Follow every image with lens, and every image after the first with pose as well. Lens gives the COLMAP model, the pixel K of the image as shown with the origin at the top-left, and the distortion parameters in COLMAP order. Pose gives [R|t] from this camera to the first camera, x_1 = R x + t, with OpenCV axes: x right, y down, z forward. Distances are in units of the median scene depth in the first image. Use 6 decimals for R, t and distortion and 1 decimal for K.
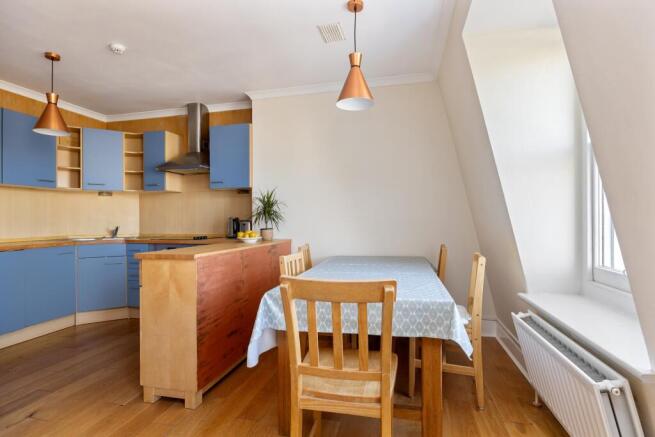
lens RADIAL K [[335.0, 0, 325.0], [0, 335.0, 218.9], [0, 0, 1]] dist [-0.003580, 0.002178]
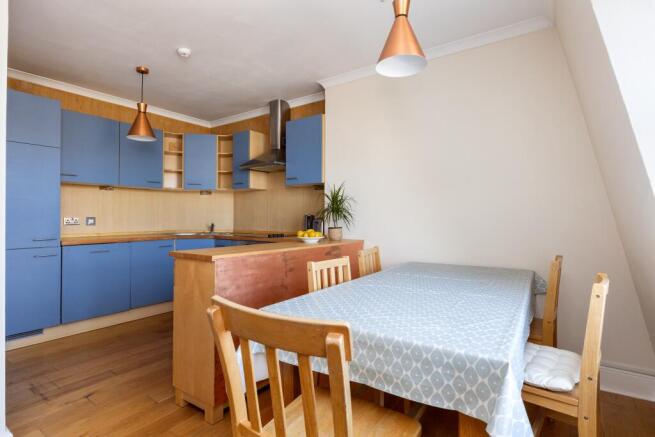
lens RADIAL K [[335.0, 0, 322.7], [0, 335.0, 215.4], [0, 0, 1]] dist [-0.003580, 0.002178]
pose [[0.930773, 0.005217, -0.365560, 0.125453], [-0.005896, 0.999982, -0.000742, -0.002654], [0.365550, 0.002846, 0.930788, 0.144220]]
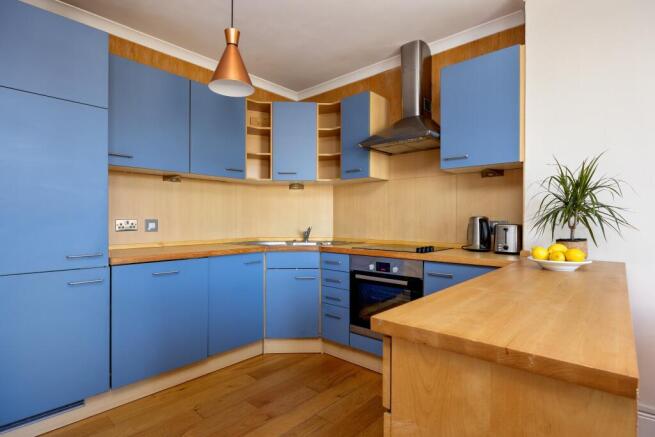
lens RADIAL K [[335.0, 0, 323.8], [0, 335.0, 221.8], [0, 0, 1]] dist [-0.003580, 0.002178]
pose [[0.880799, 0.010585, -0.473372, -0.264695], [-0.006197, 0.999922, 0.010829, 0.000354], [0.473450, -0.006605, 0.880796, 0.393693]]
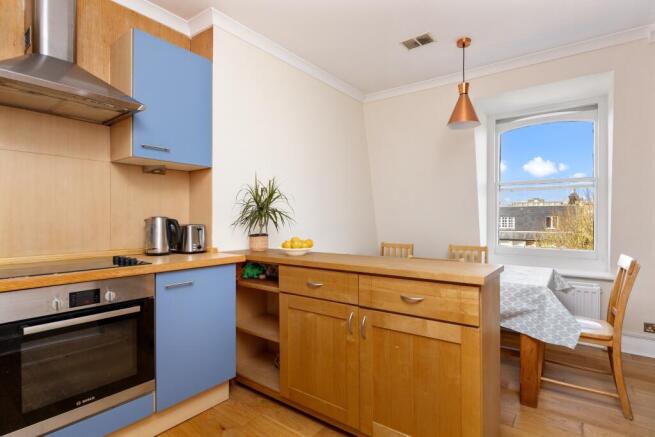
lens RADIAL K [[335.0, 0, 330.2], [0, 335.0, 220.9], [0, 0, 1]] dist [-0.003580, 0.002178]
pose [[0.407428, 0.003756, 0.913230, -0.733393], [-0.000323, 0.999992, -0.003969, 0.004908], [-0.913237, 0.001322, 0.407426, 0.601283]]
